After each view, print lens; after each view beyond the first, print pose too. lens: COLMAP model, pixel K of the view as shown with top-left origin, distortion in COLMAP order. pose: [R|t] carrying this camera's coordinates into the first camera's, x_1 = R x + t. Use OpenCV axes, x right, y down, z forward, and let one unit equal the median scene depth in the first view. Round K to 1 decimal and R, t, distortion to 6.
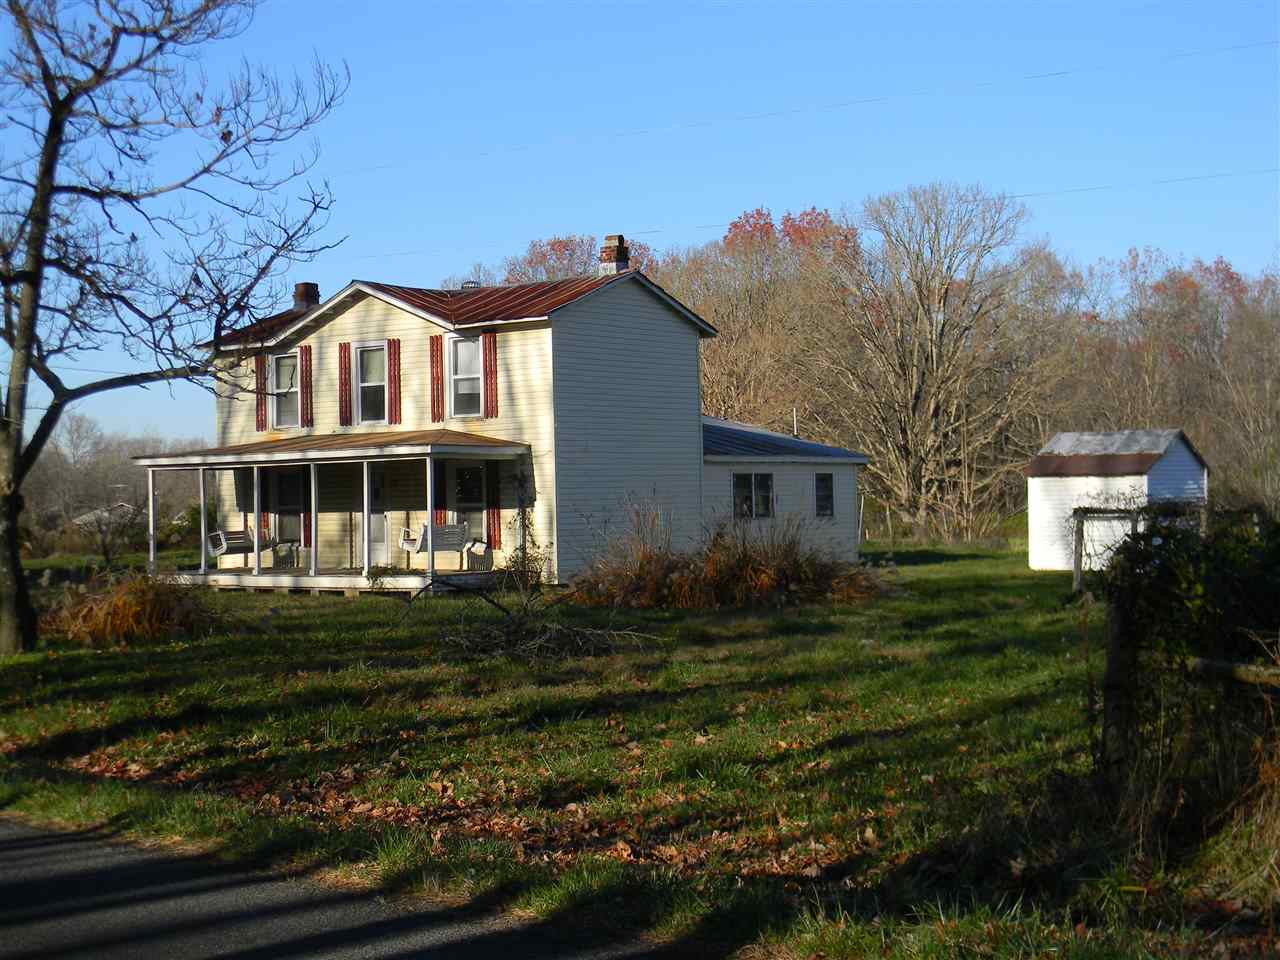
lens RADIAL K [[1911.5, 0, 632.8], [0, 1911.5, 455.5], [0, 0, 1]] dist [-0.005766, 0.000000]
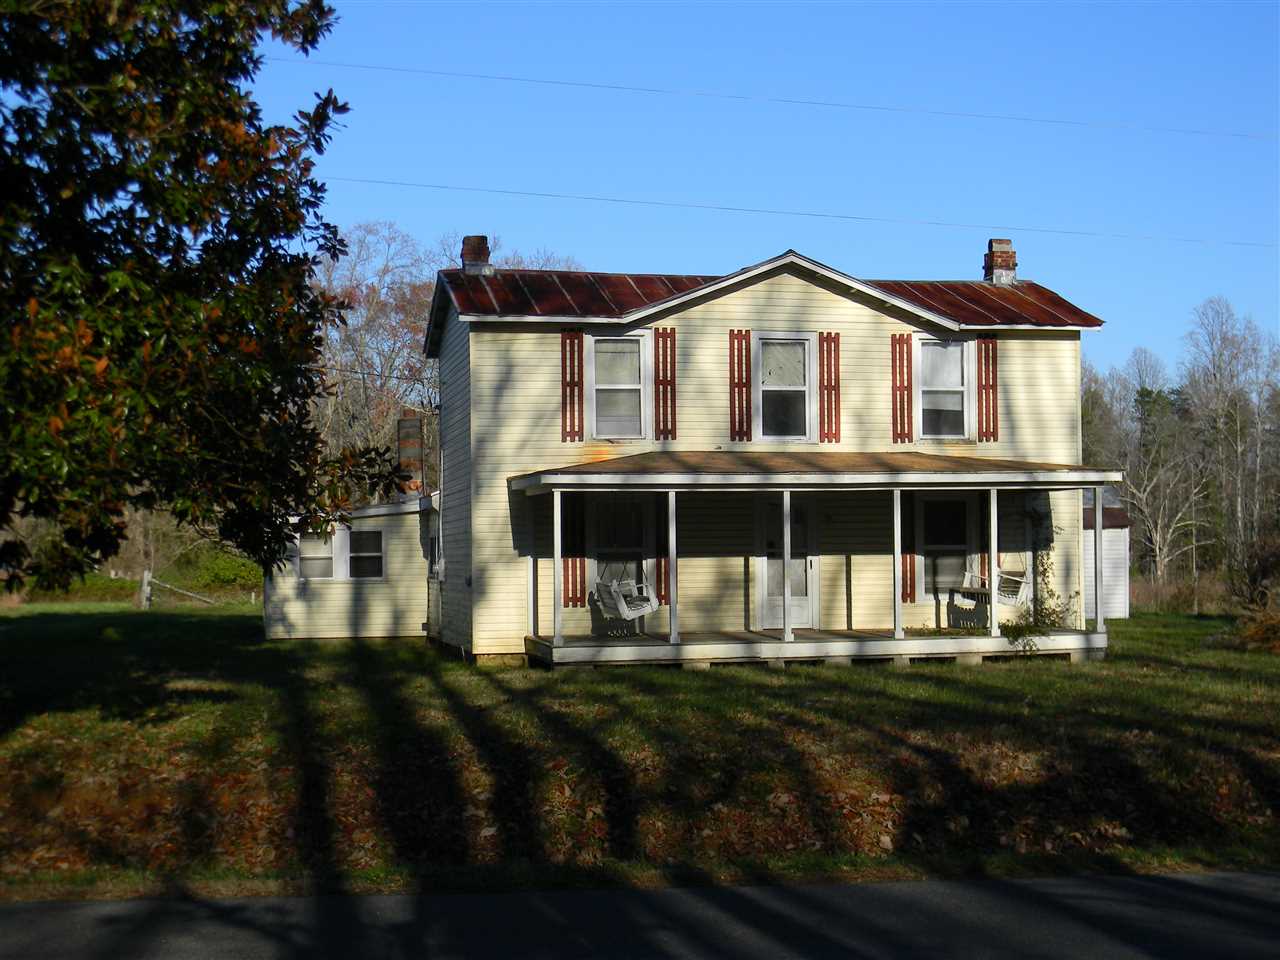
lens RADIAL K [[1911.5, 0, 637.3], [0, 1911.5, 472.3], [0, 0, 1]] dist [-0.005766, 0.000000]
pose [[0.635842, 0.041621, 0.770696, -0.769035], [-0.018807, 0.999084, -0.038439, 0.026852], [-0.771590, 0.009946, 0.636042, 0.567930]]
